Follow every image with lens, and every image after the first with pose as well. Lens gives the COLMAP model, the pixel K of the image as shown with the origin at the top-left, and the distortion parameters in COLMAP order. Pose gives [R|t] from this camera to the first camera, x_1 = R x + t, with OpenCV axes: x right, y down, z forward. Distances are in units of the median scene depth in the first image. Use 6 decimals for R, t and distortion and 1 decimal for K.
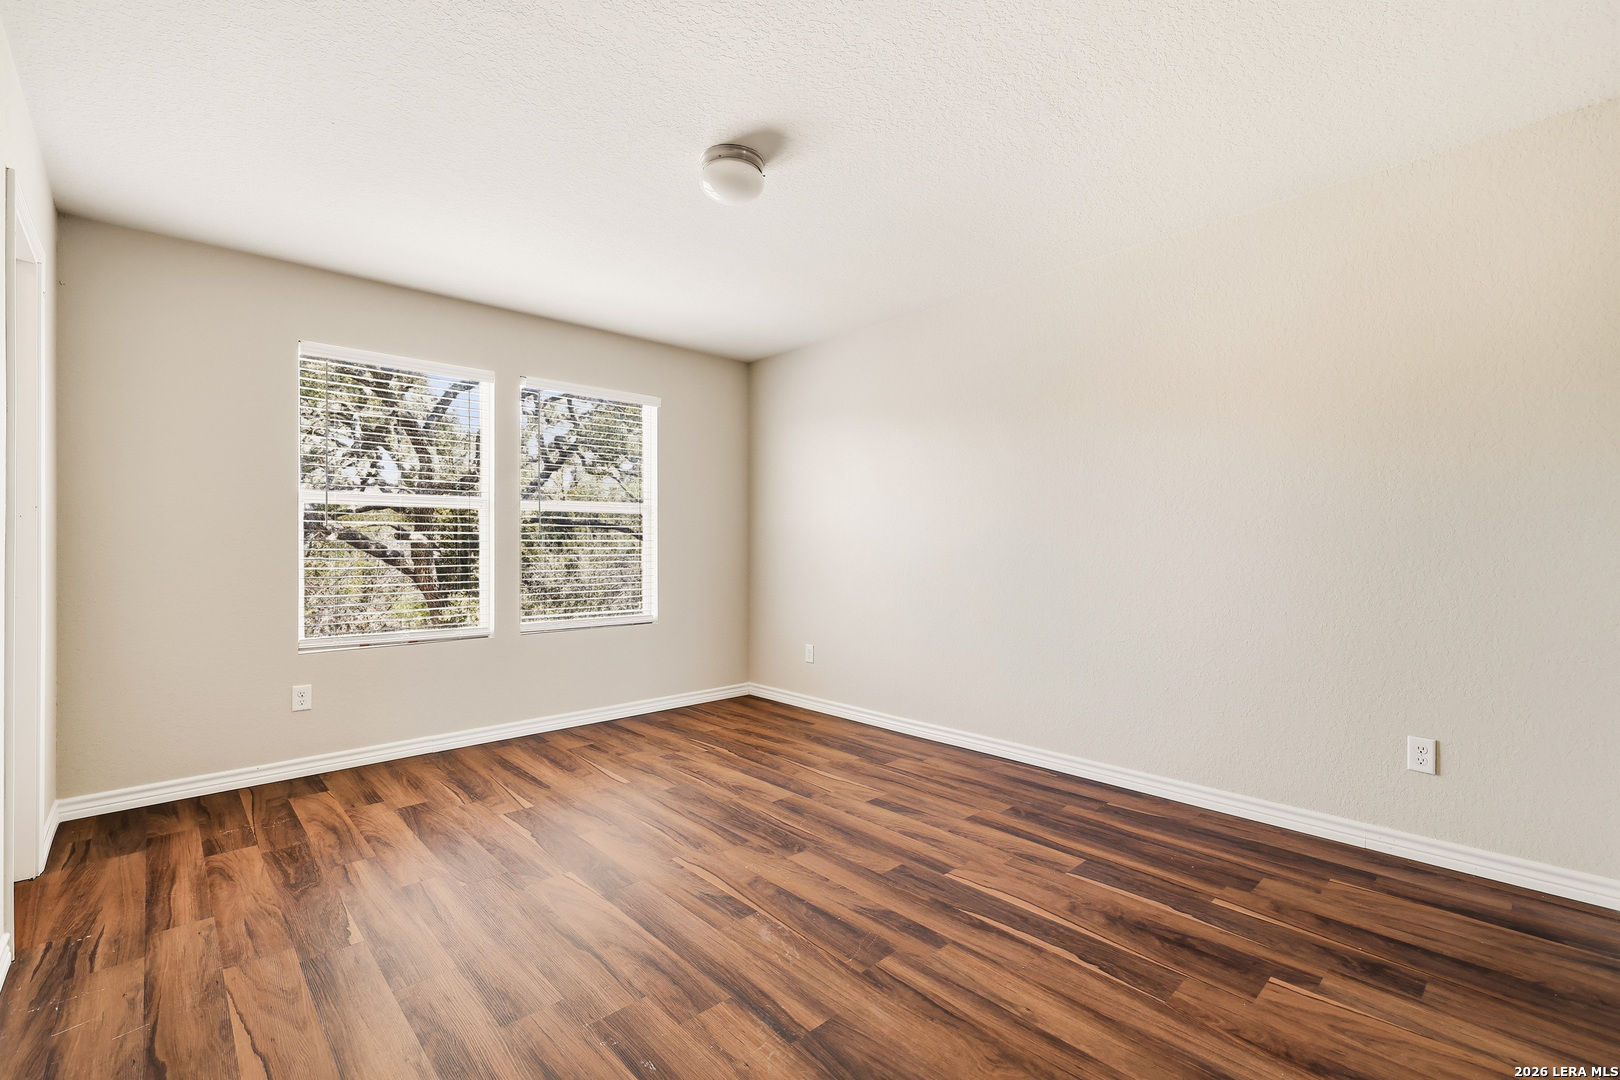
lens RADIAL K [[707.6, 0, 810.8], [0, 707.6, 542.4], [0, 0, 1]] dist [-0.003525, -0.000282]
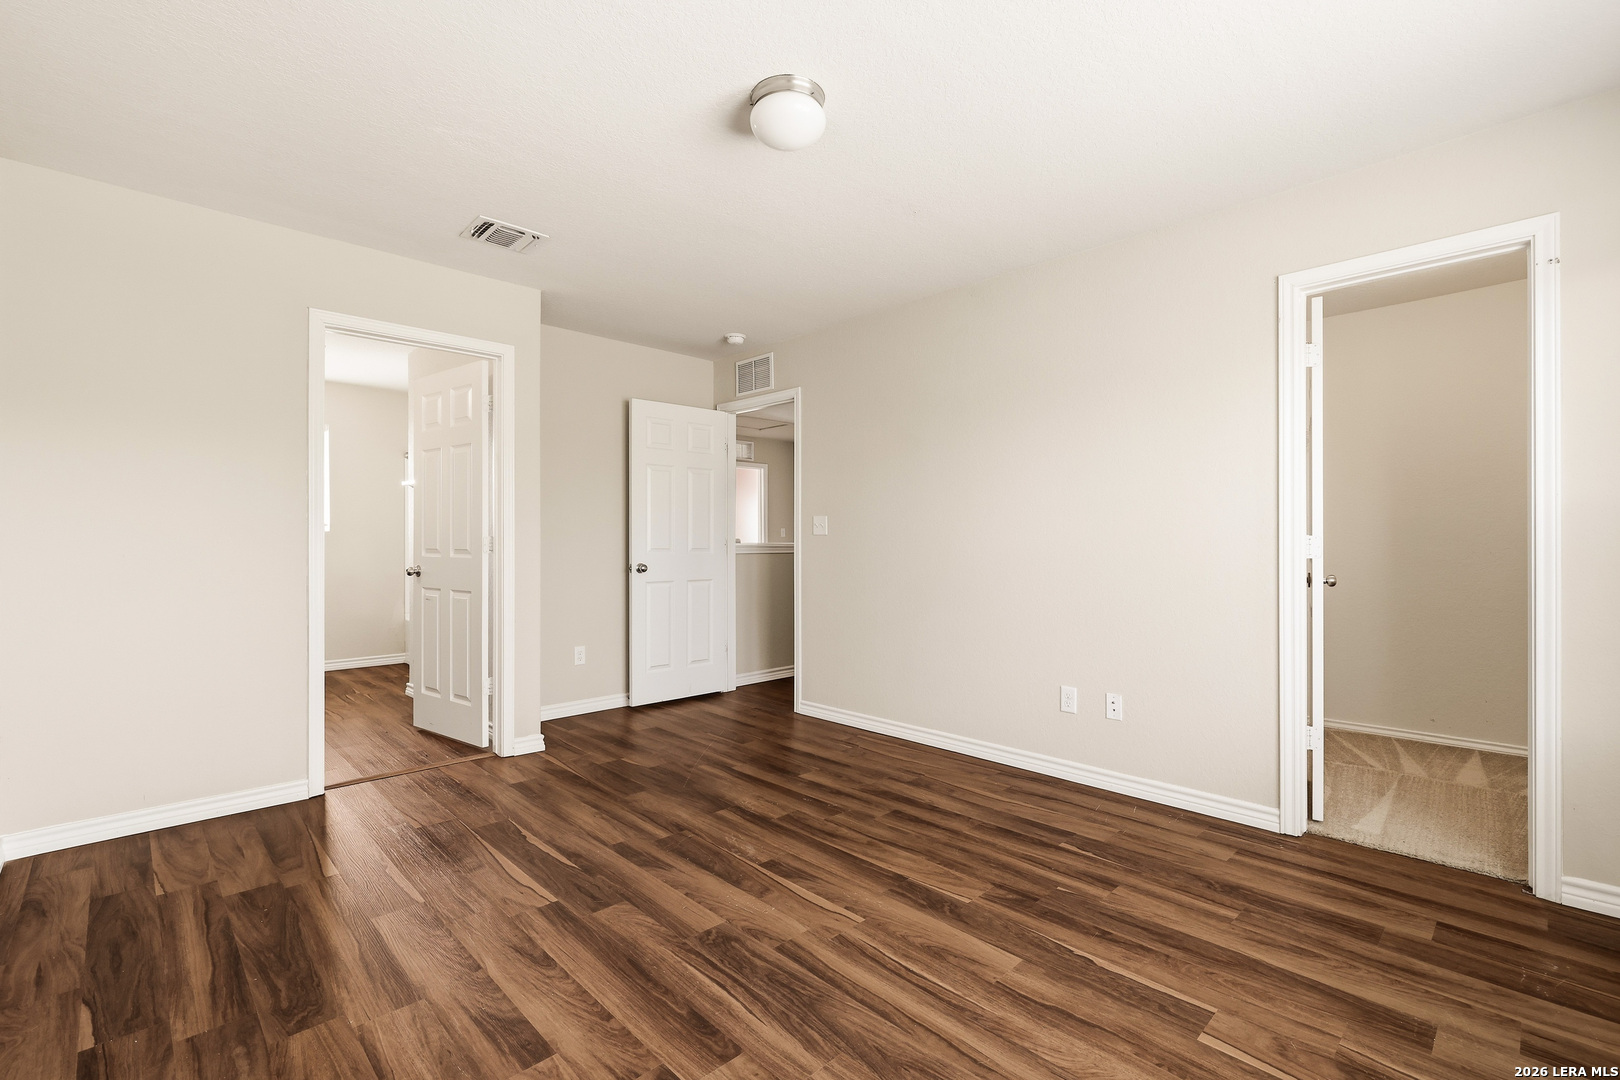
lens RADIAL K [[707.6, 0, 809.1], [0, 707.6, 541.1], [0, 0, 1]] dist [-0.003525, -0.000282]
pose [[-0.999581, 0.003931, -0.028688, -0.115122], [0.004079, 0.999979, -0.005111, 0.006567], [0.028668, -0.005226, -0.999575, 1.937103]]
